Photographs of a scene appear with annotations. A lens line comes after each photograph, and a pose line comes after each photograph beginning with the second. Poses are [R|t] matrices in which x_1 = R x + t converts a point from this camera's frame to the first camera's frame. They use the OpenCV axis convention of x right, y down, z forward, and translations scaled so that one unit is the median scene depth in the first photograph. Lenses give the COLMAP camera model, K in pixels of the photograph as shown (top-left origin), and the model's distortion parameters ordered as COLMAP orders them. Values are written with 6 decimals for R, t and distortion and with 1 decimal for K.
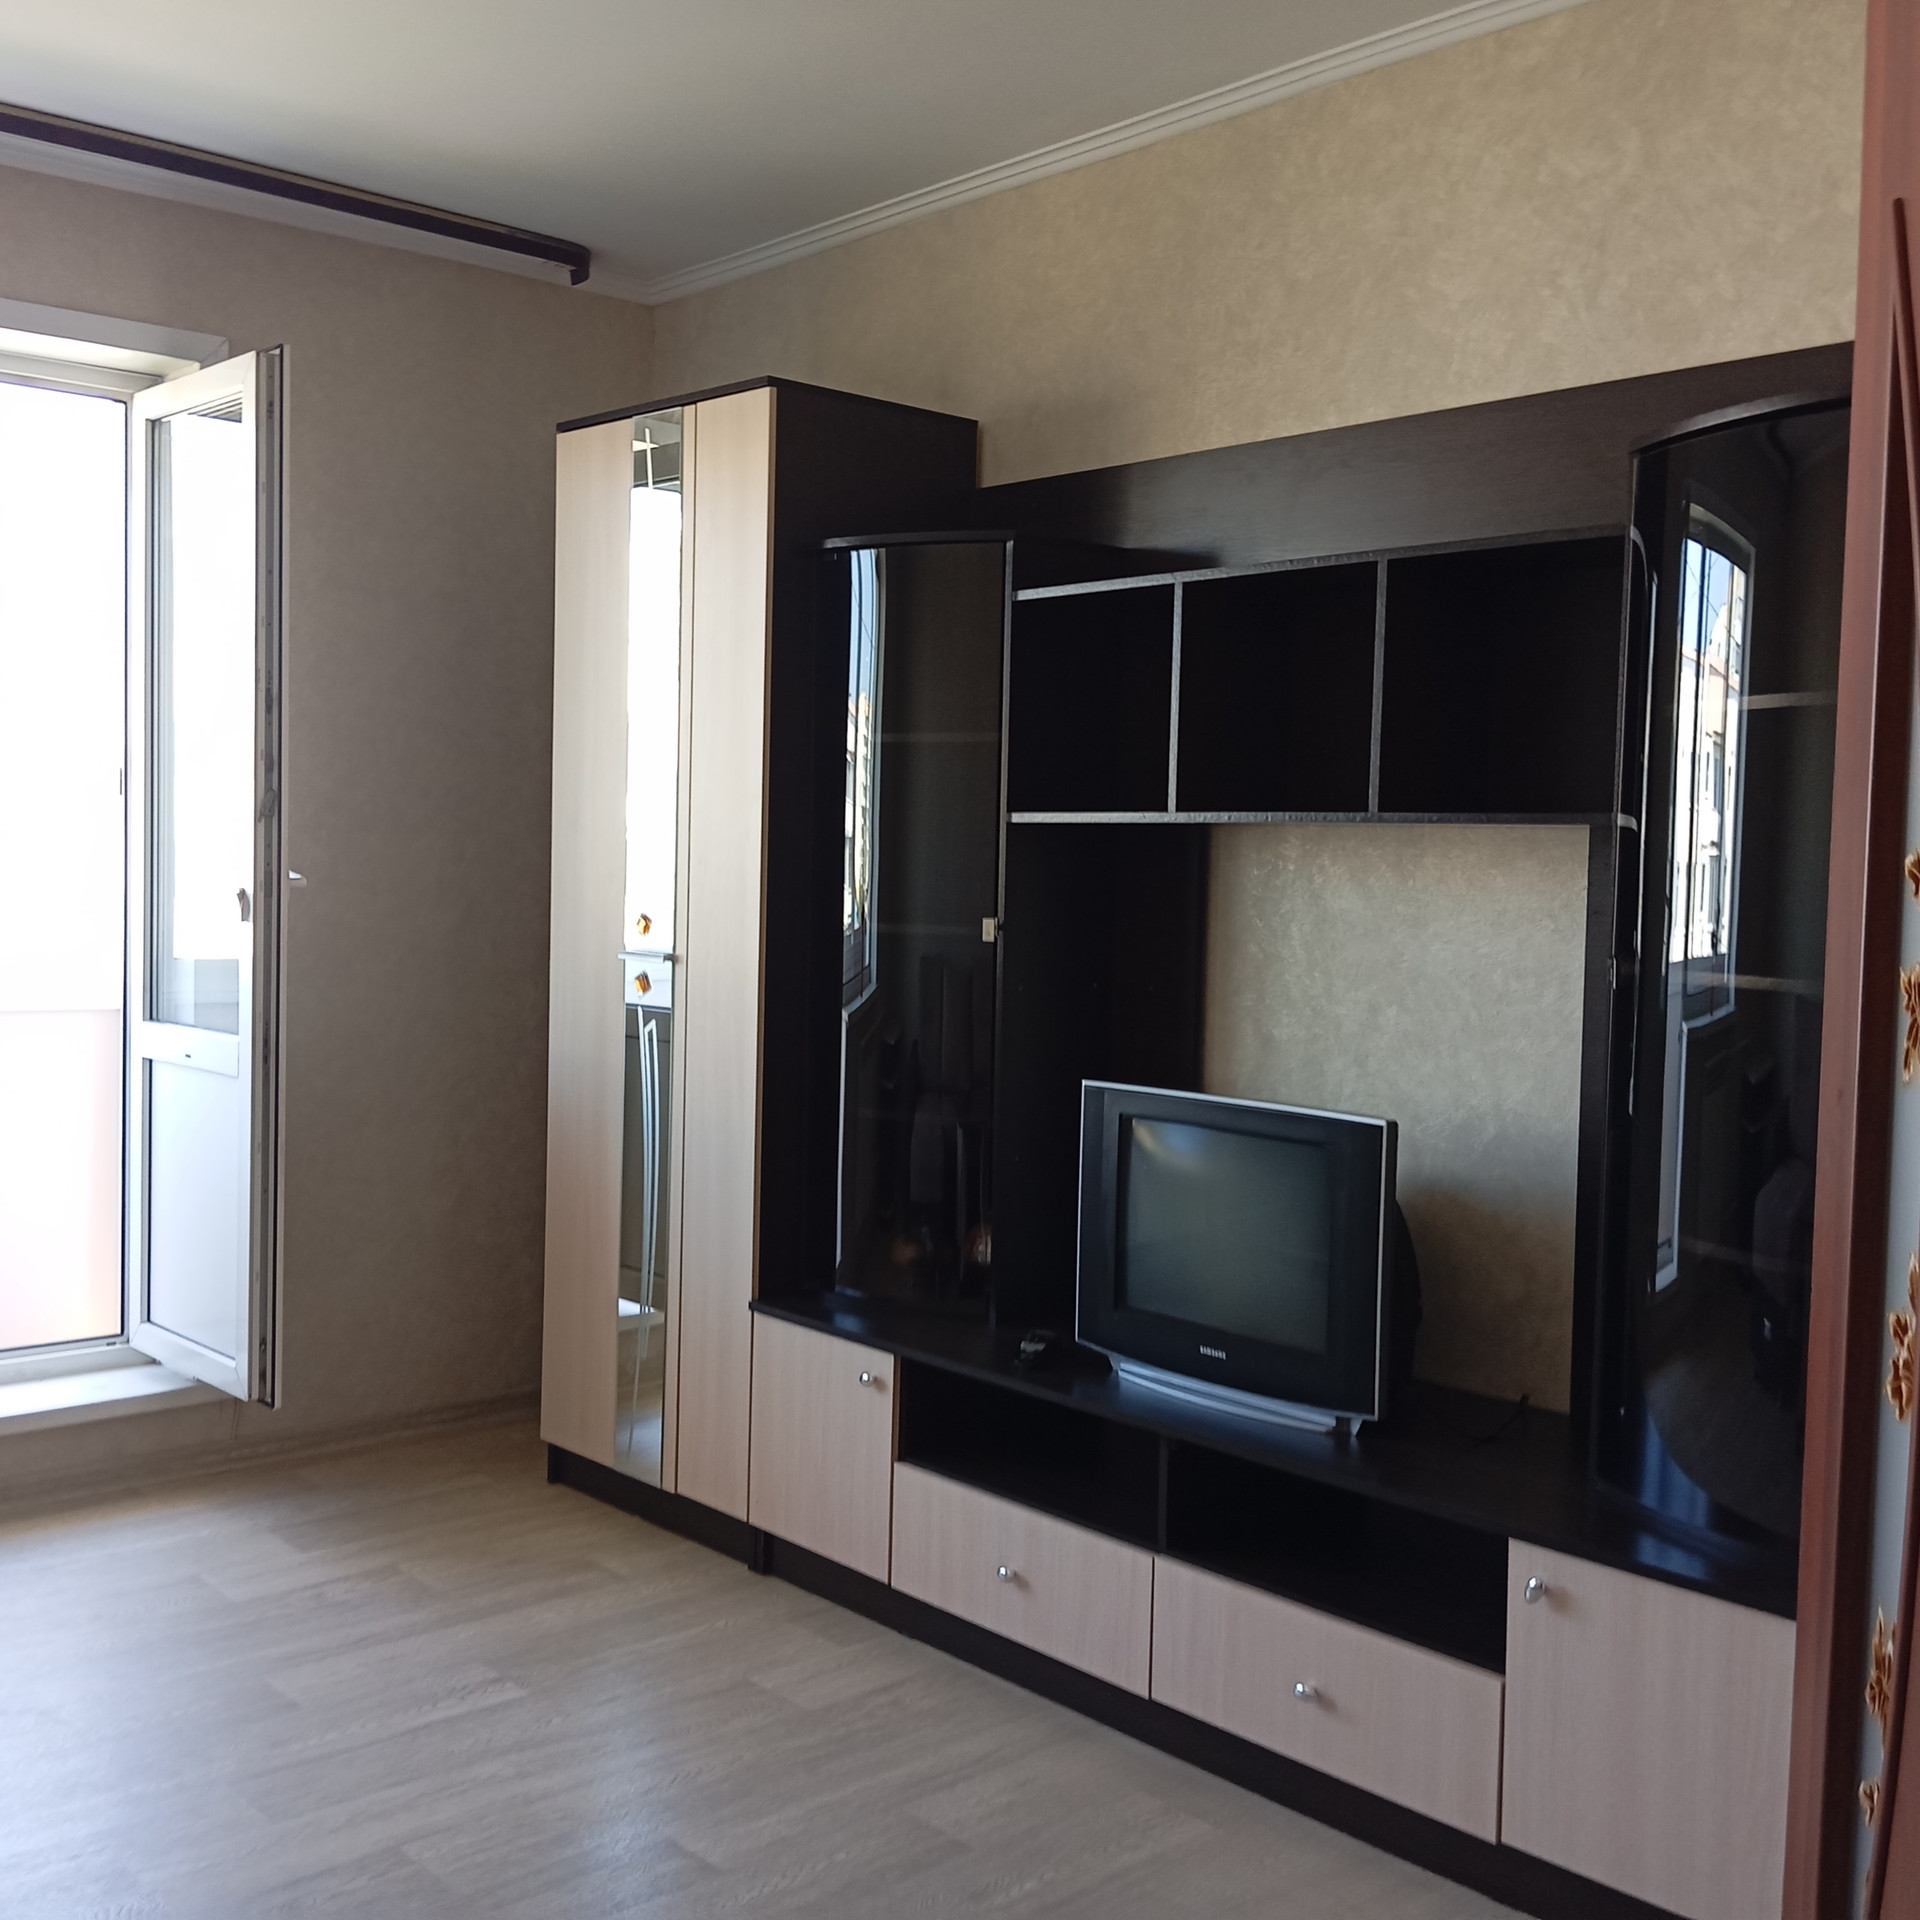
lens RADIAL K [[2158.3, 0, 994.0], [0, 2158.3, 962.2], [0, 0, 1]] dist [0.061461, 0.000000]
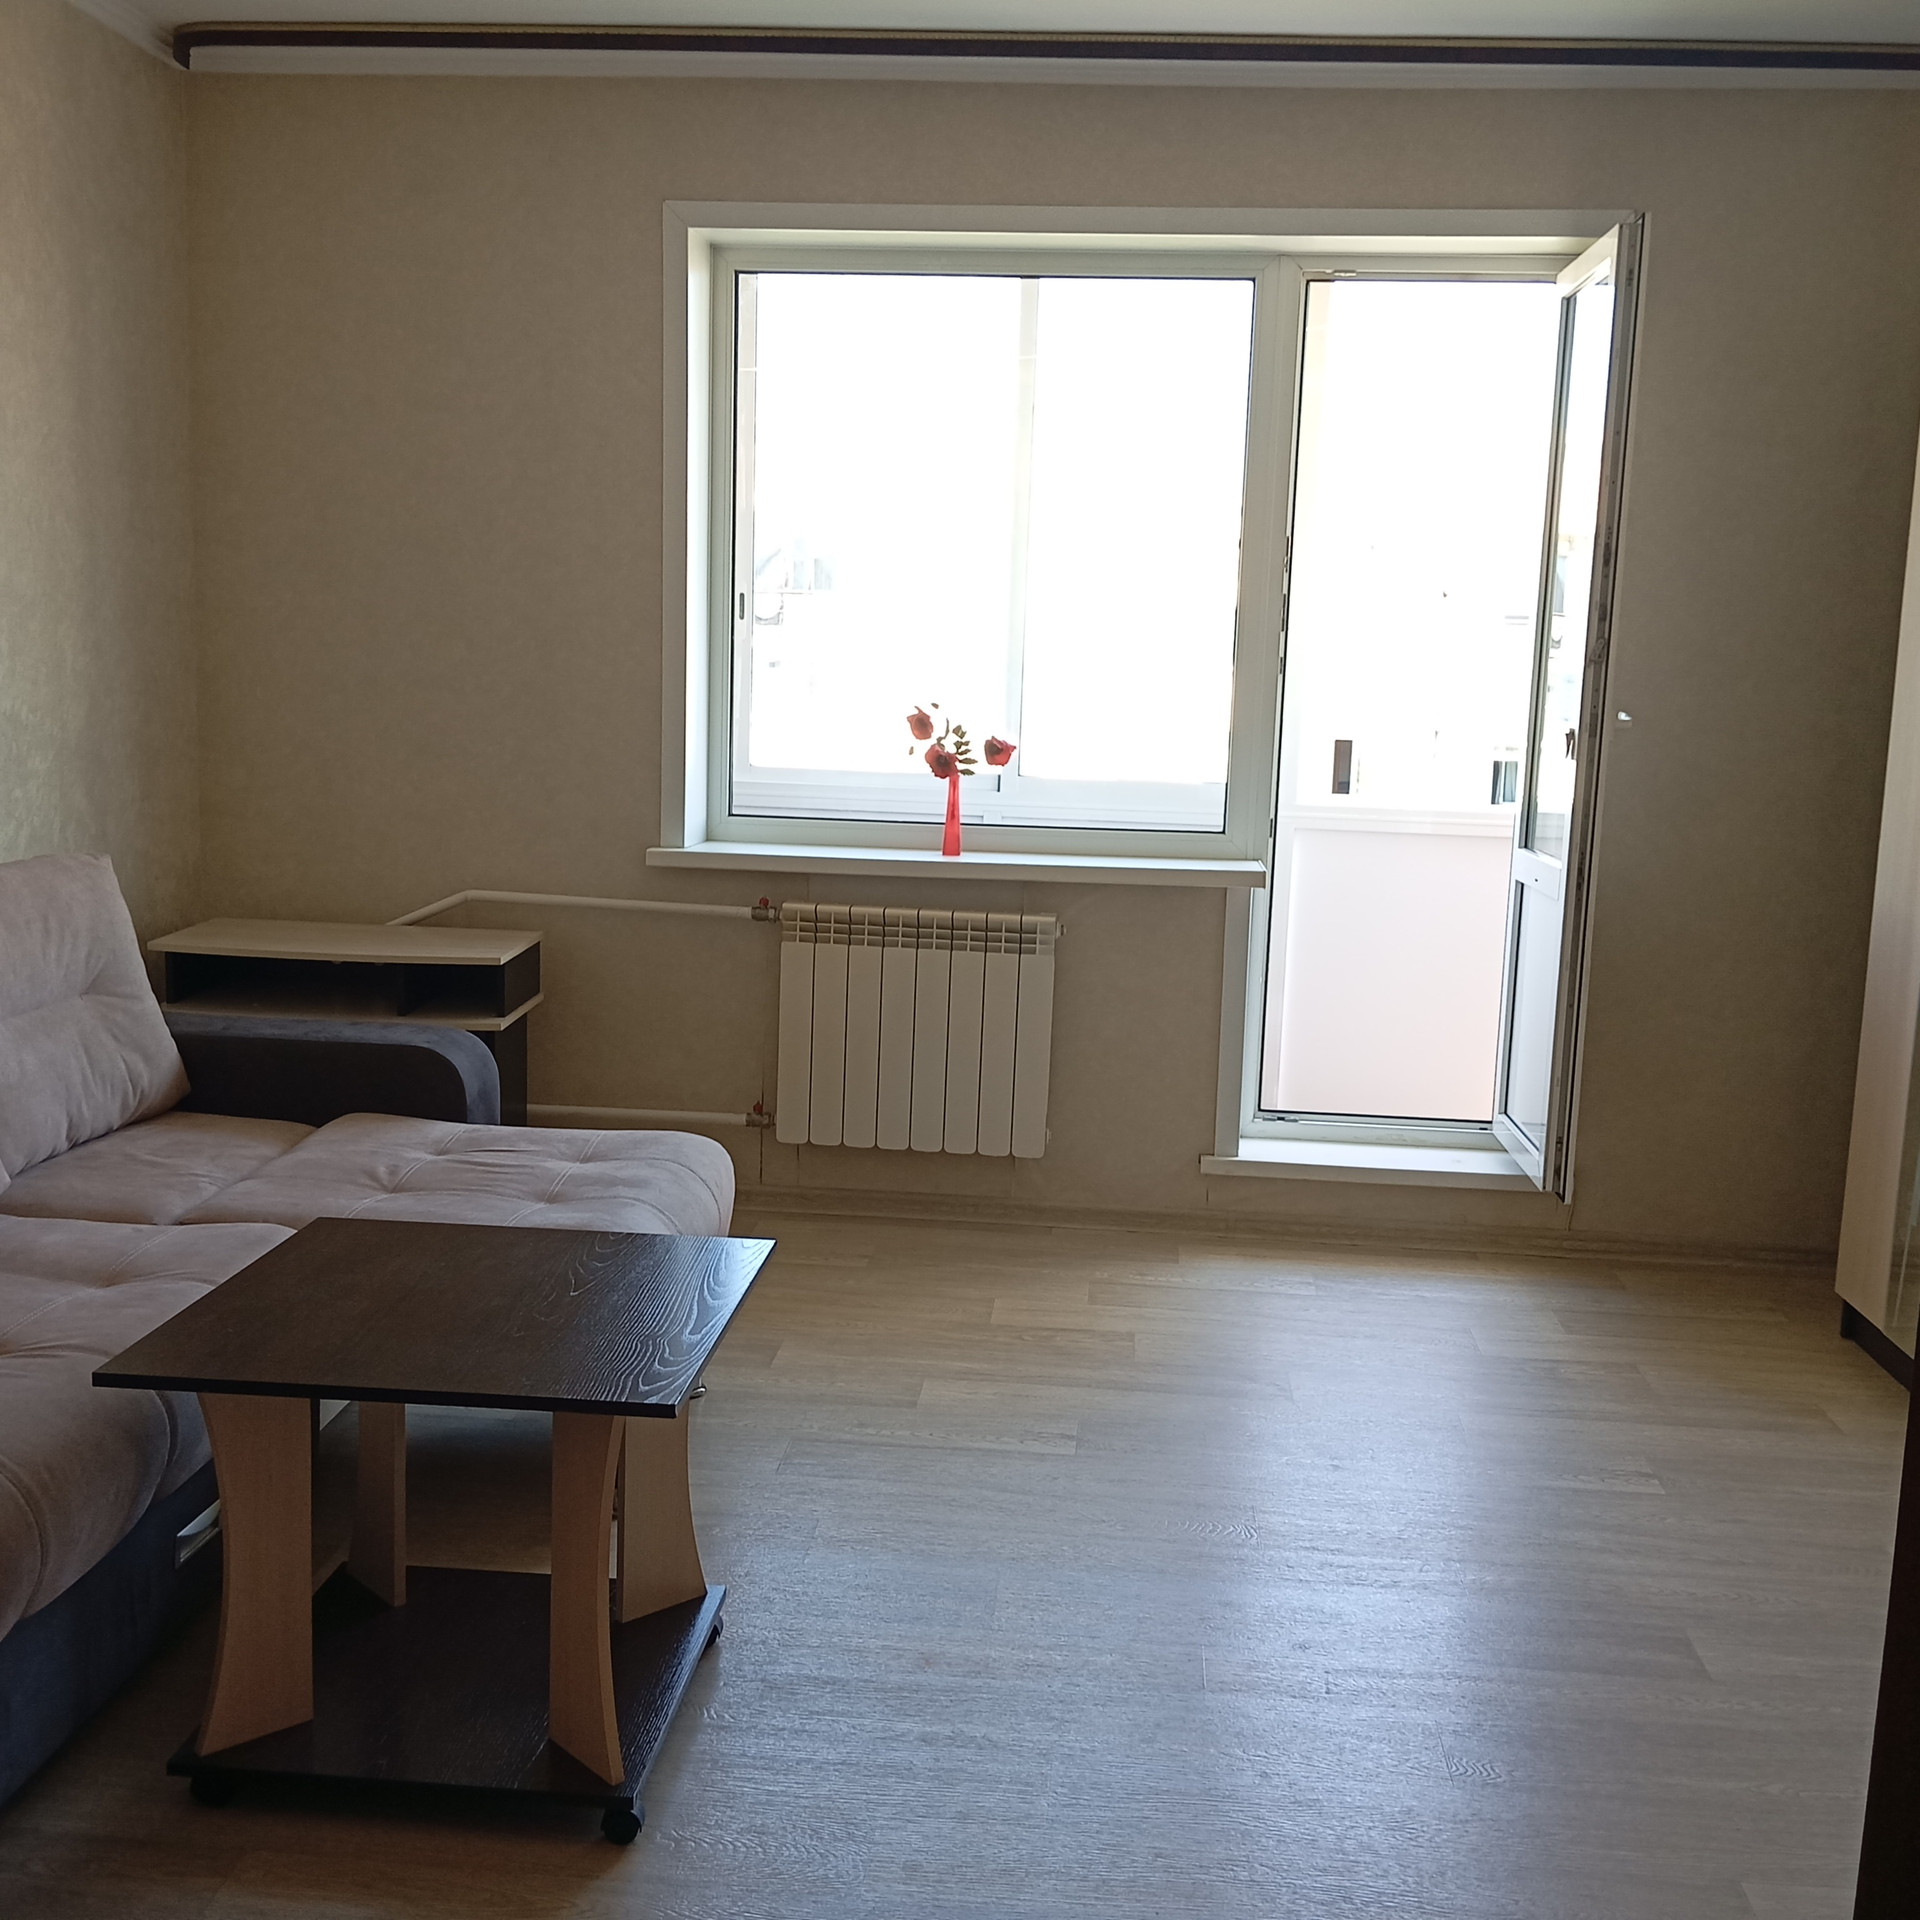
lens RADIAL K [[2158.3, 0, 920.4], [0, 2158.3, 961.9], [0, 0, 1]] dist [0.061461, 0.000000]
pose [[0.673265, 0.101193, -0.732444, 0.245444], [-0.052945, 0.994646, 0.088751, 0.002578], [0.737503, -0.020974, 0.675018, 0.017603]]
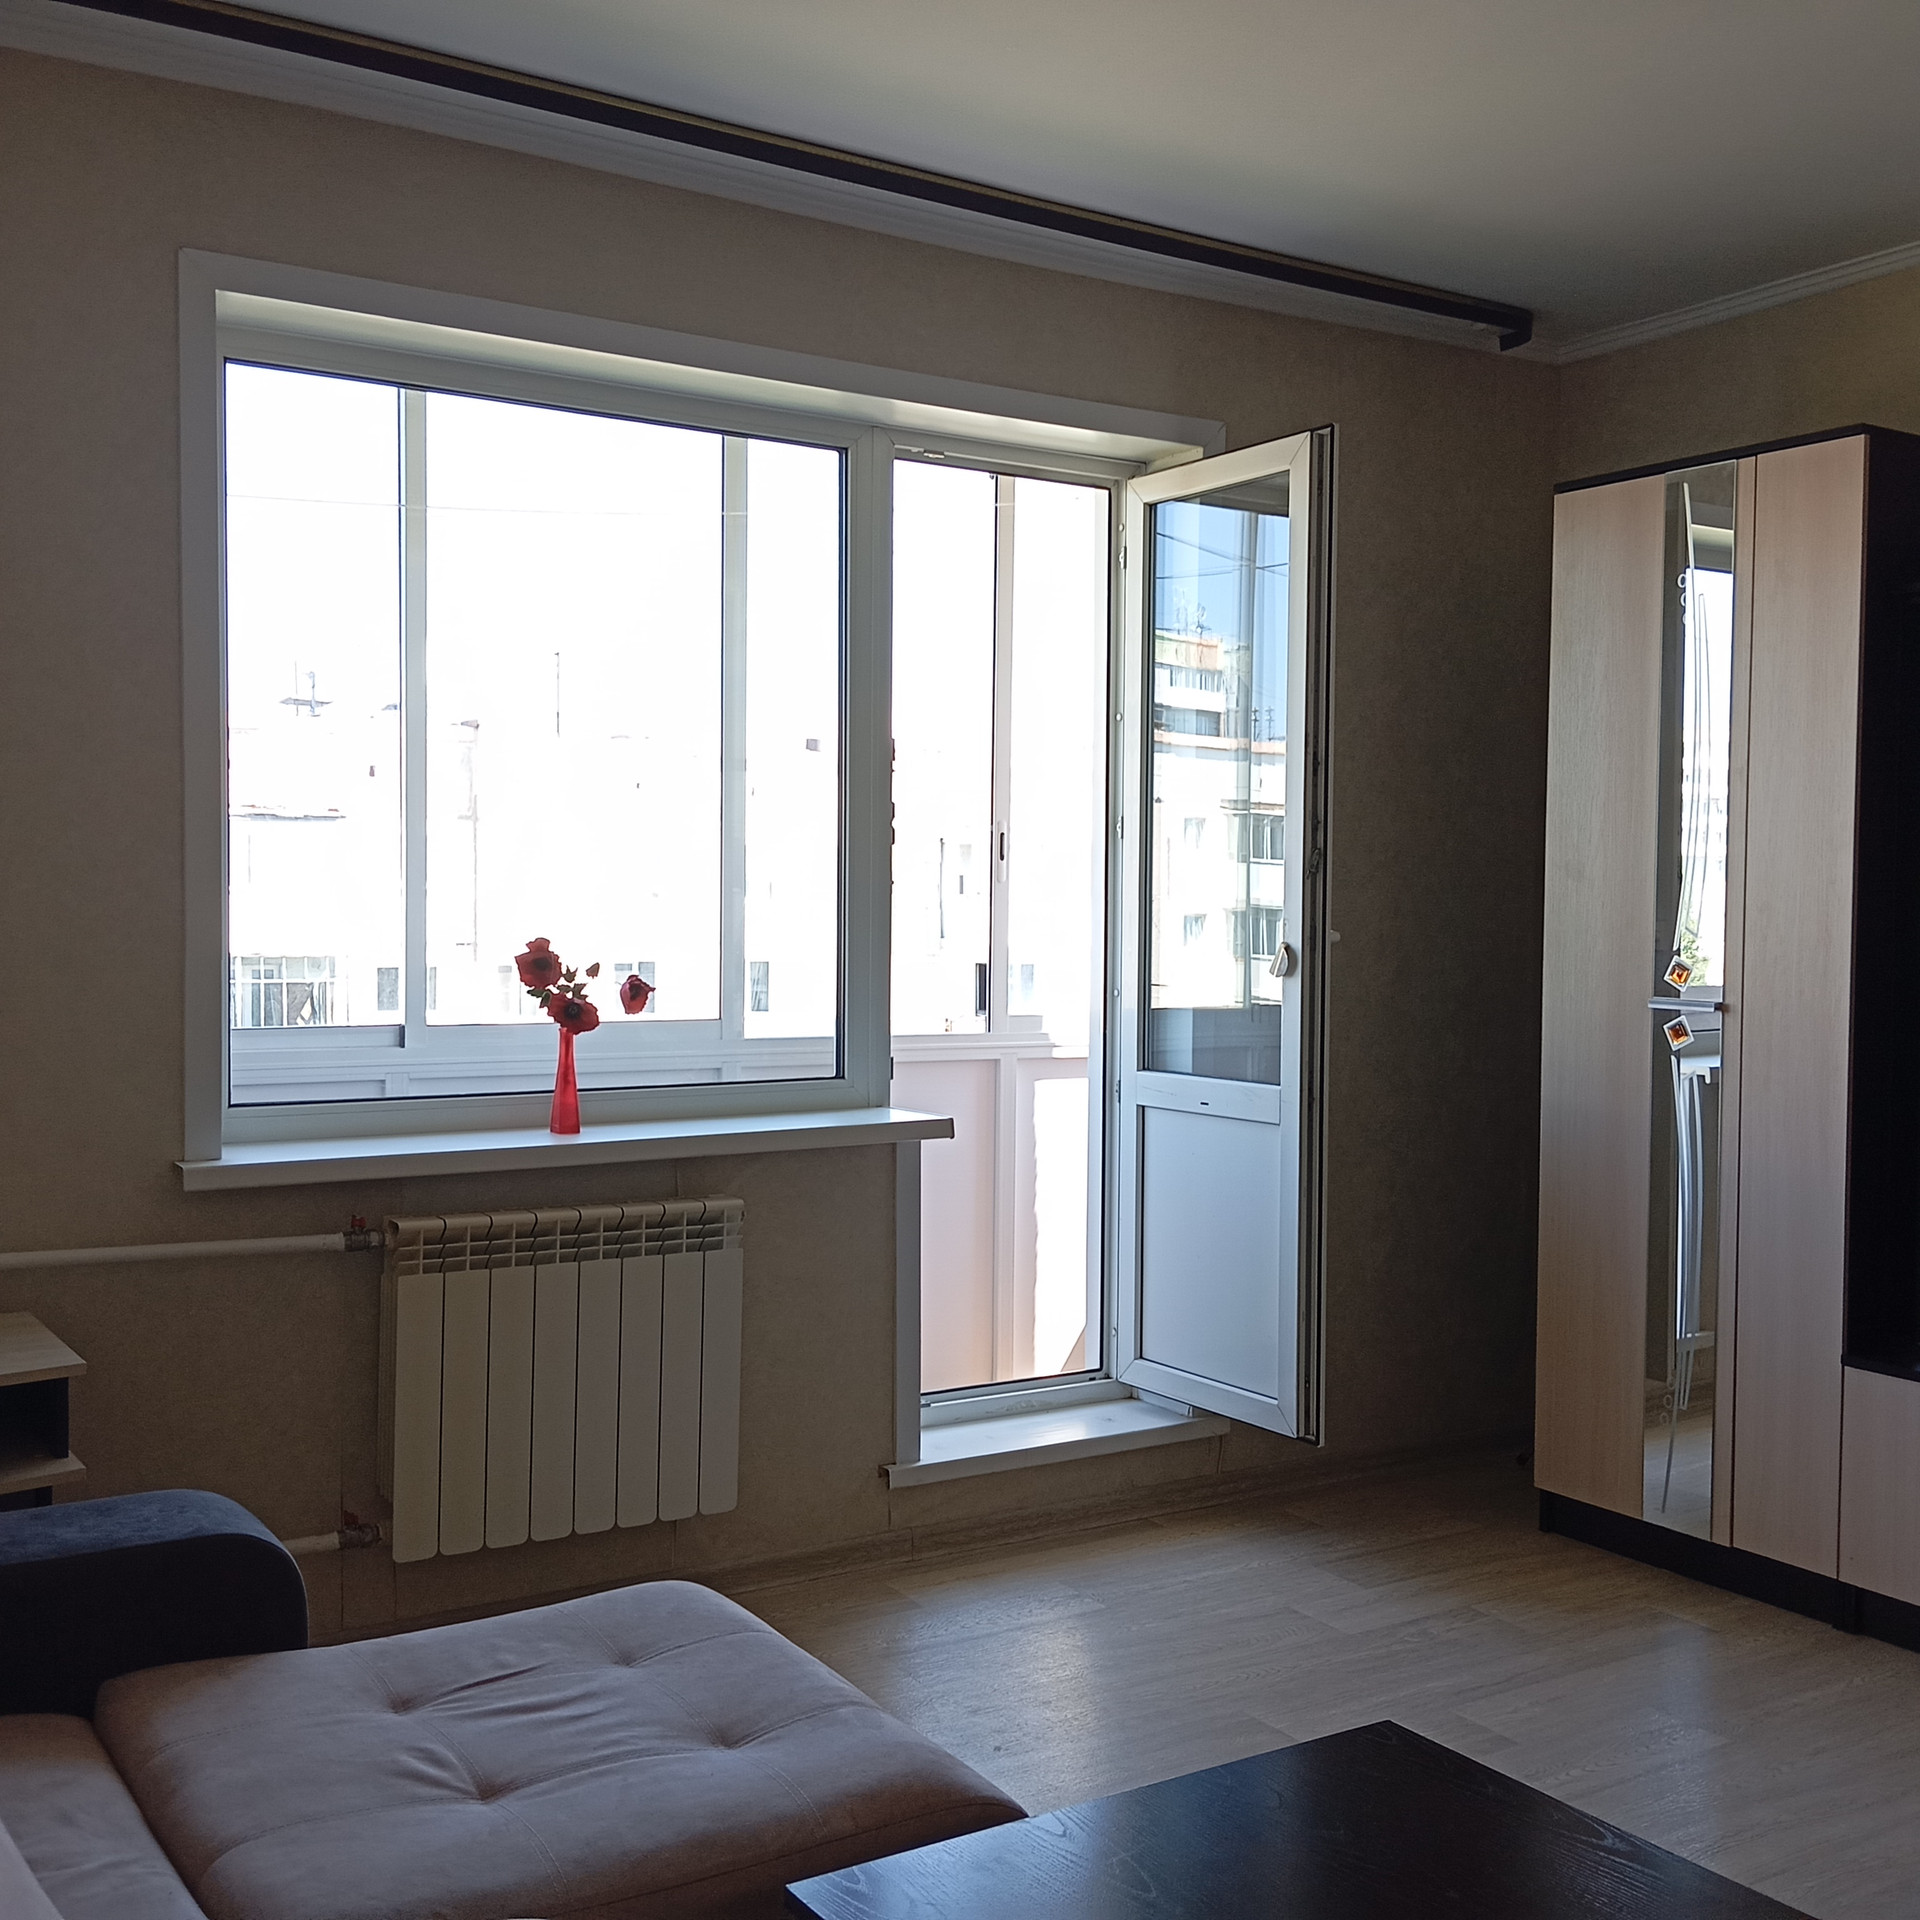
lens RADIAL K [[2158.3, 0, 969.4], [0, 2158.3, 955.4], [0, 0, 1]] dist [0.061461, 0.000000]
pose [[0.987504, -0.010489, -0.157247, -0.329683], [0.006105, 0.999580, -0.028334, 0.000292], [0.157478, 0.027020, 0.987153, -0.047583]]
